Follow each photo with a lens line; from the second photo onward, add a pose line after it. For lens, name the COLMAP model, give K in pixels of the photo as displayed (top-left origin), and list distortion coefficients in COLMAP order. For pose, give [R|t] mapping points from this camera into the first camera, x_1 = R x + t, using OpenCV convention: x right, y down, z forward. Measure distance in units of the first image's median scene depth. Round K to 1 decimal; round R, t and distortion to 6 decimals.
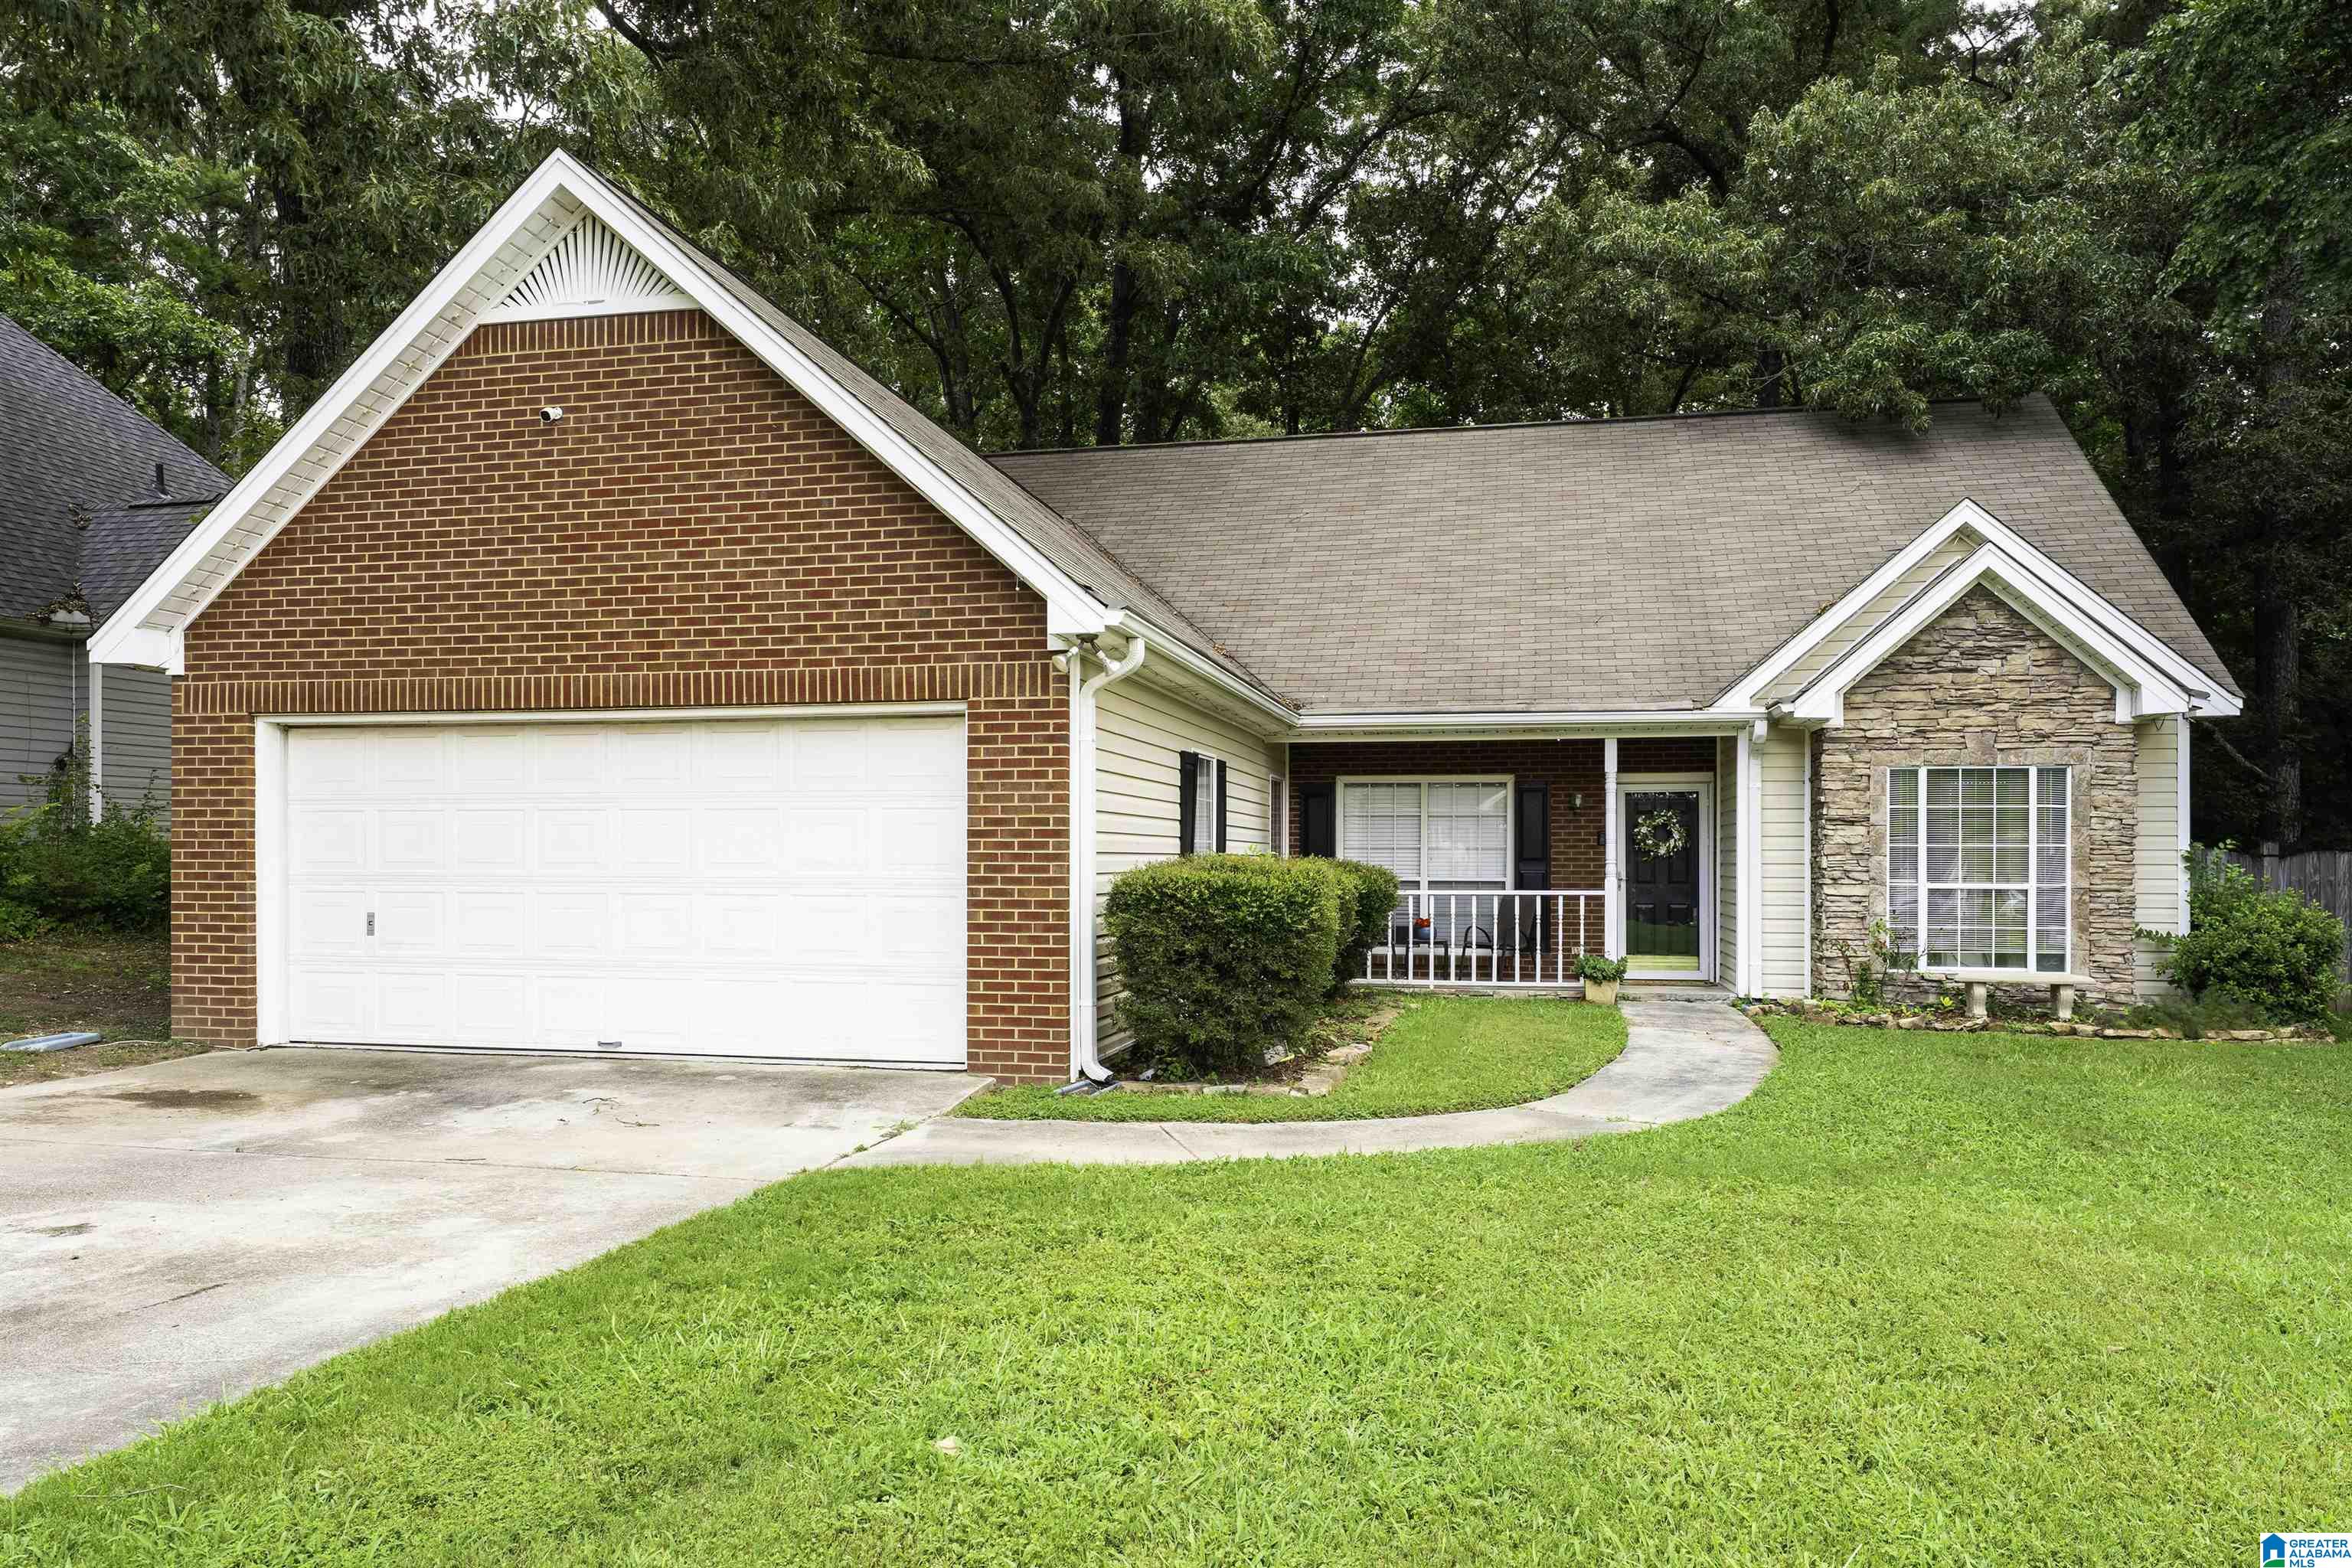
lens RADIAL K [[1502.1, 0, 1173.1], [0, 1502.1, 868.0], [0, 0, 1]] dist [-0.001954, 0.000059]
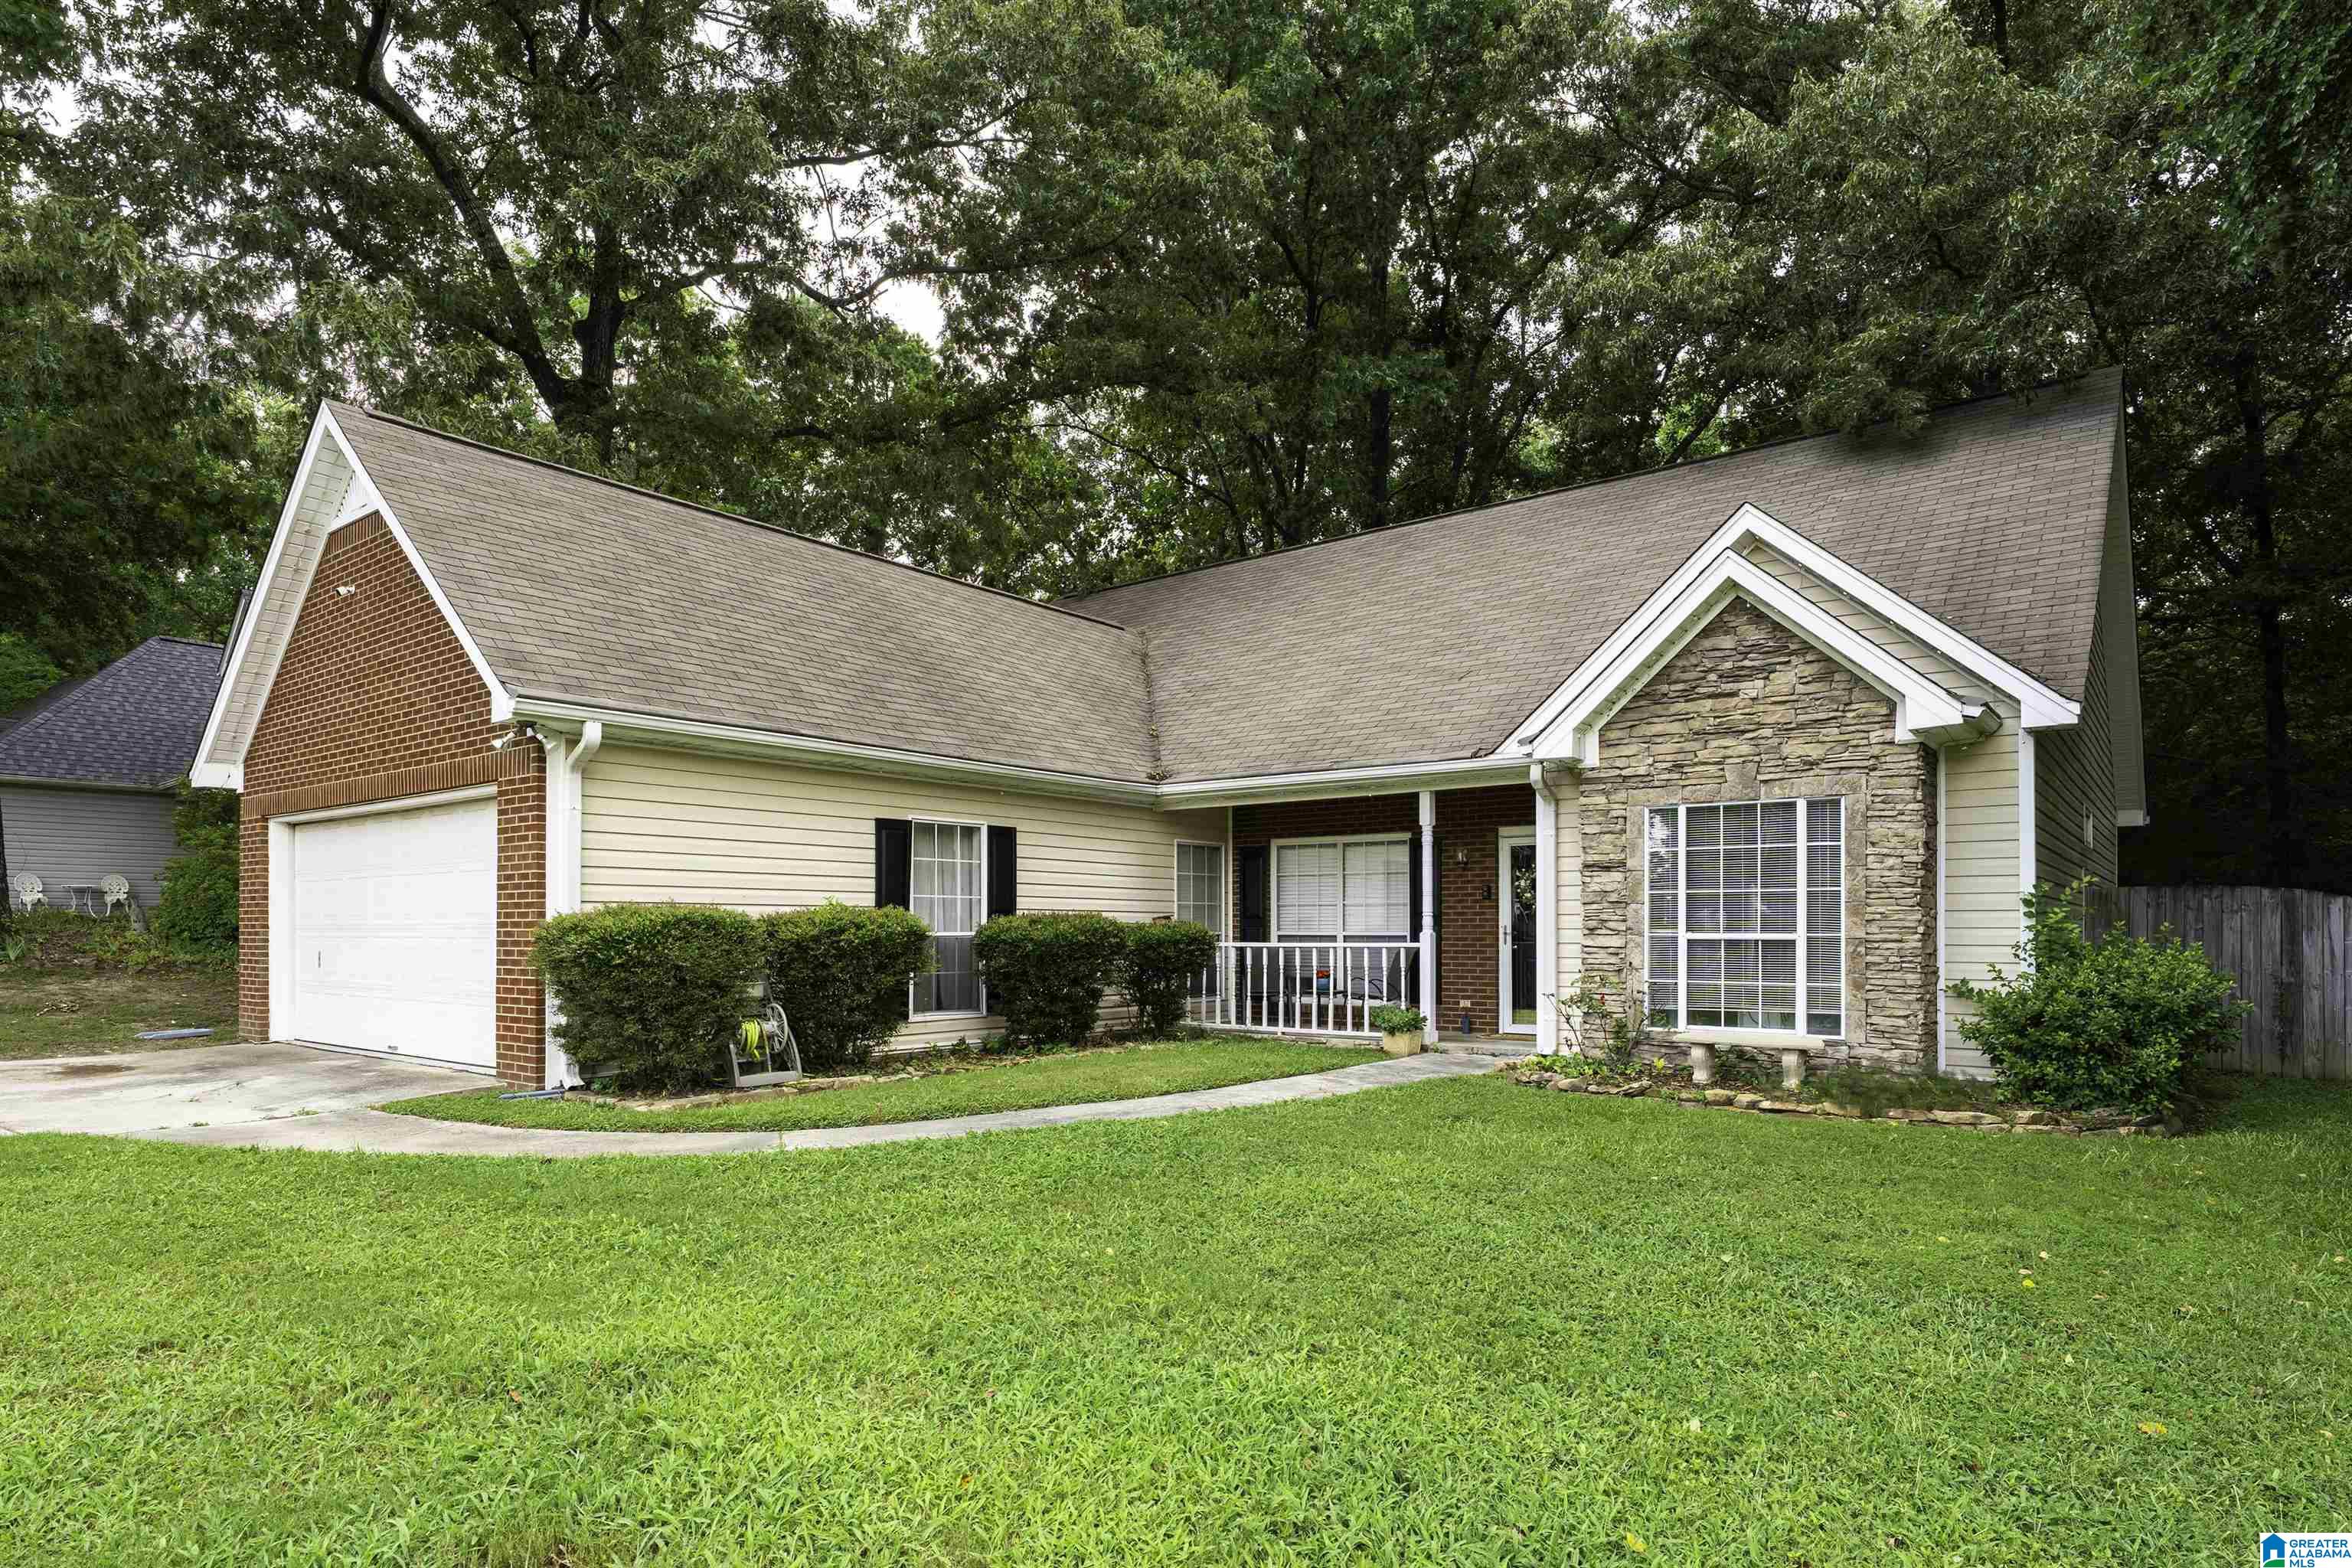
lens RADIAL K [[1249.9, 0, 1175.7], [0, 1249.9, 927.0], [0, 0, 1]] dist [0.001387, 0.000073]
pose [[0.911899, -0.003793, -0.410397, 0.532559], [0.000539, 0.999968, -0.008042, 0.012380], [0.410414, 0.007112, 0.911872, 0.186211]]
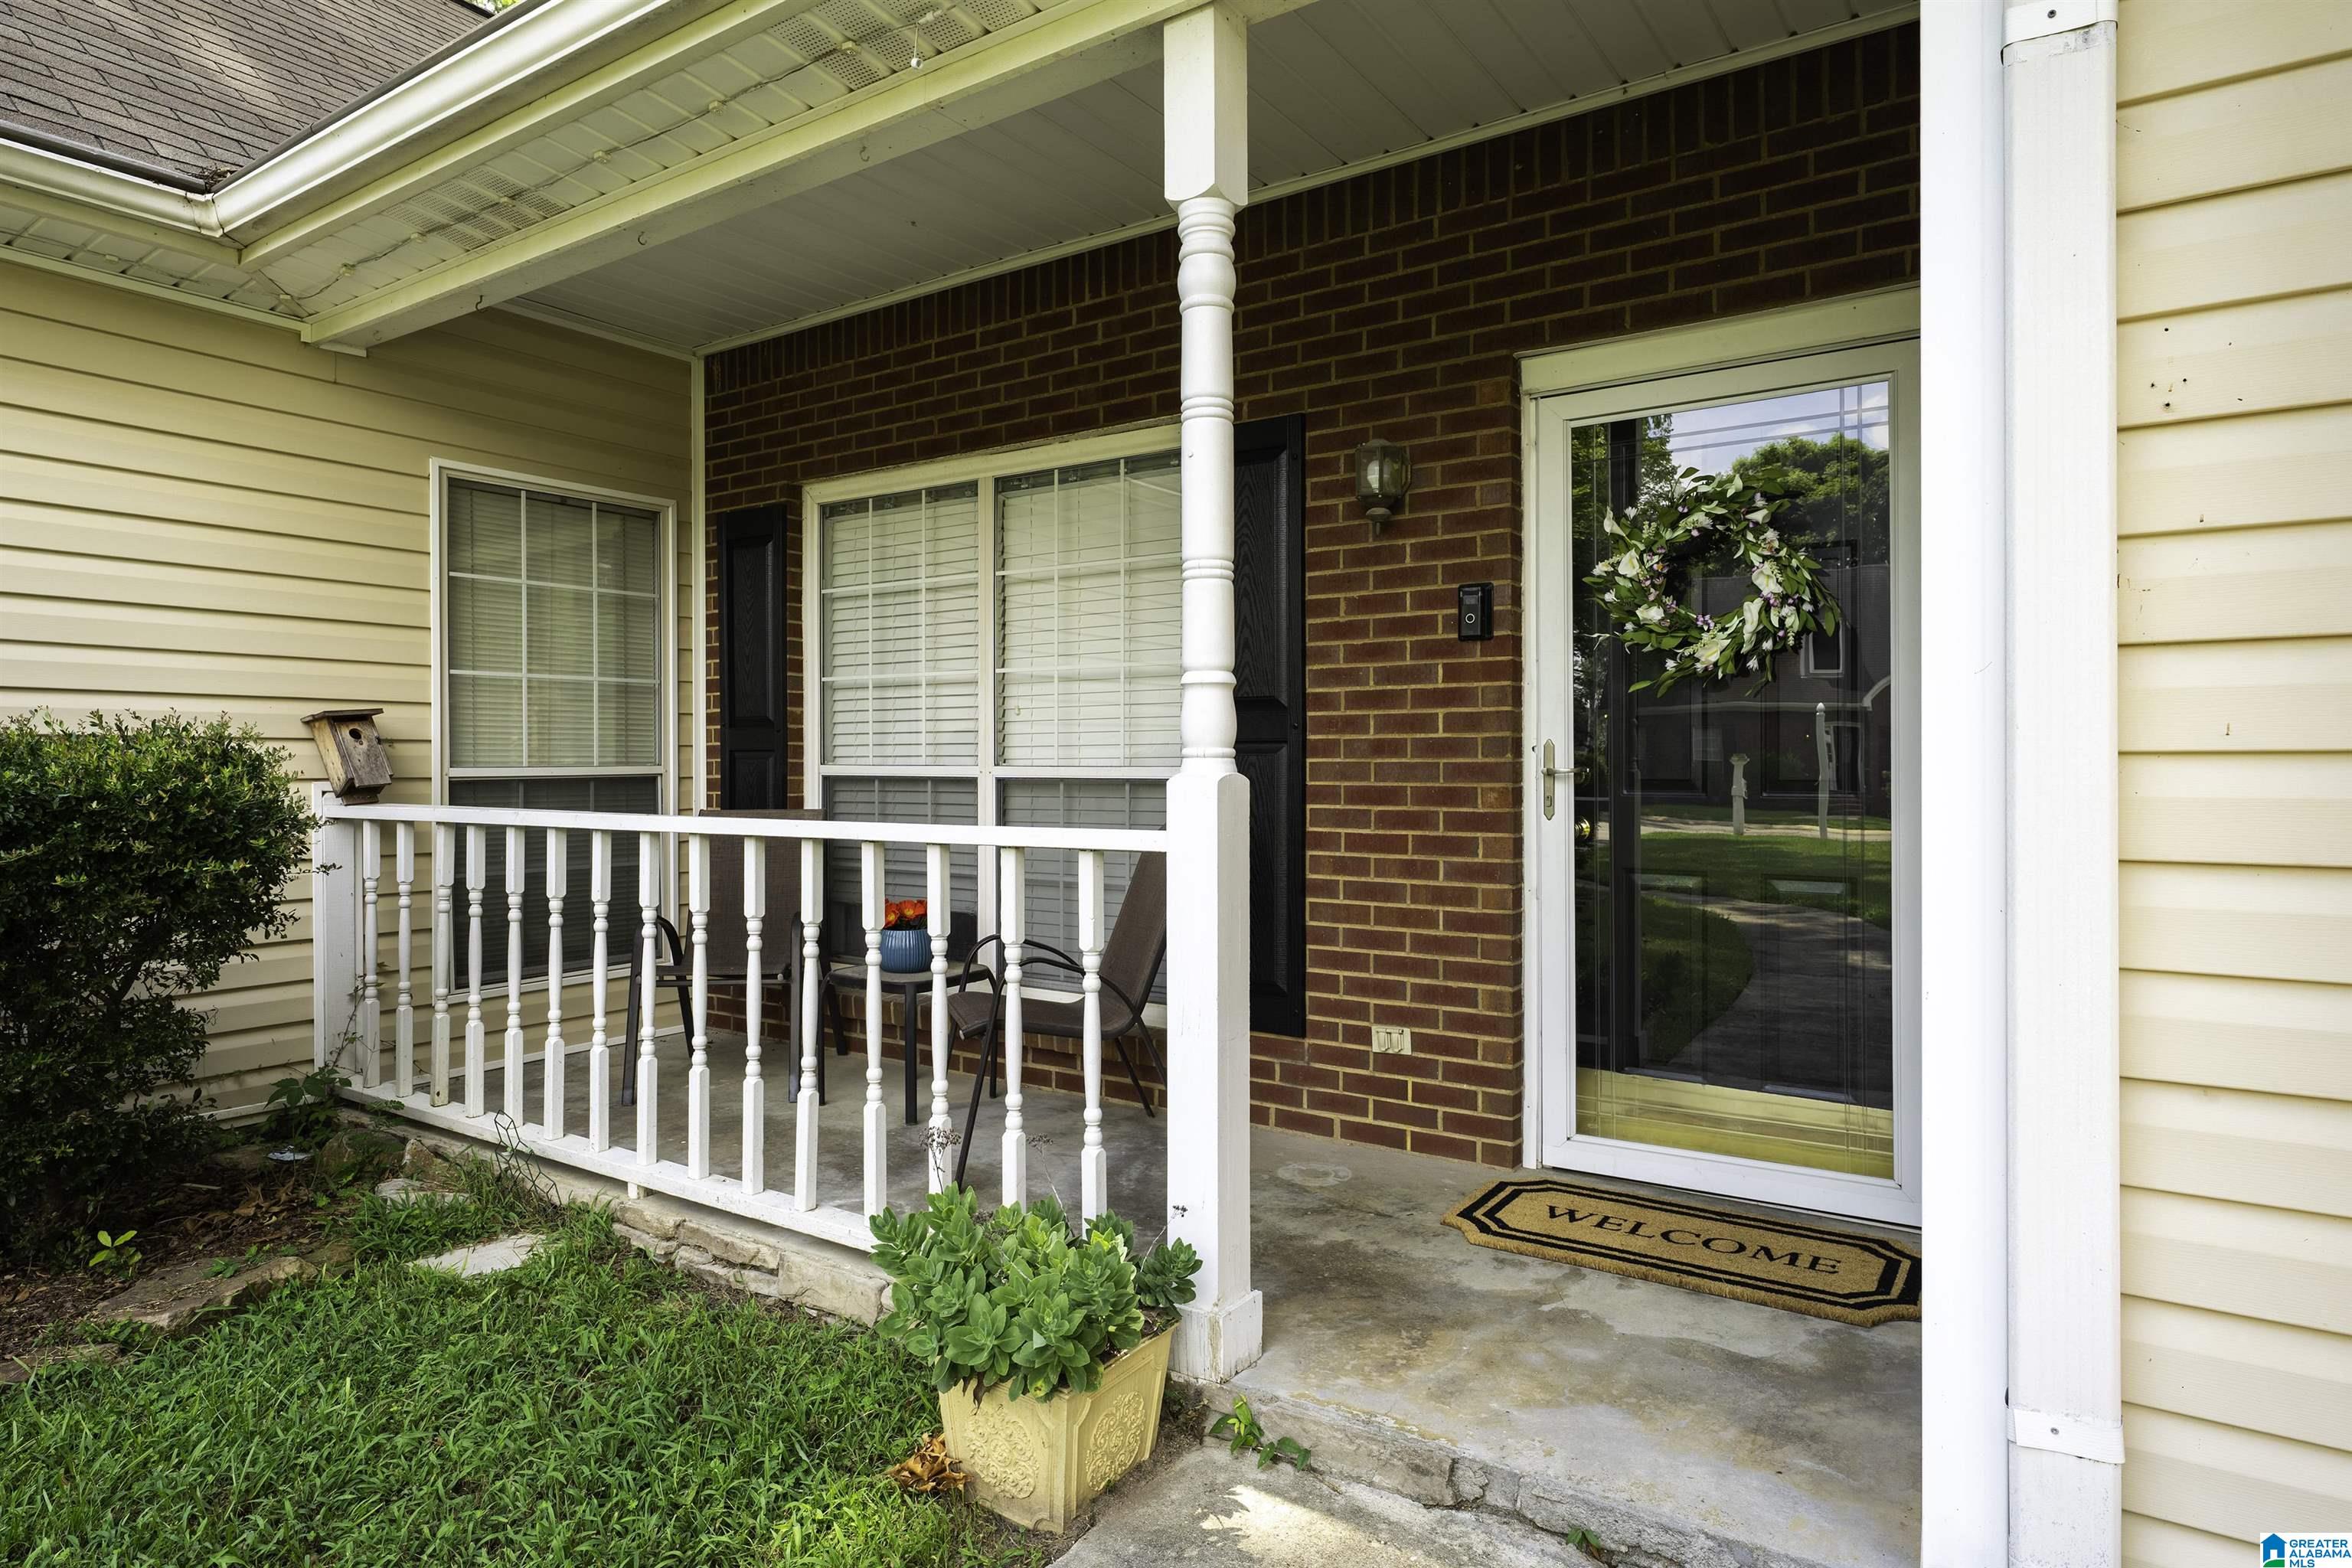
lens RADIAL K [[1405.6, 0, 1176.0], [0, 1405.6, 784.0], [0, 0, 1]] dist [0.000366, 0.000017]
pose [[0.935395, -0.002461, -0.353596, 0.391021], [0.002305, 0.999997, -0.000862, 0.010890], [0.353597, -0.000009, 0.935398, 0.923536]]
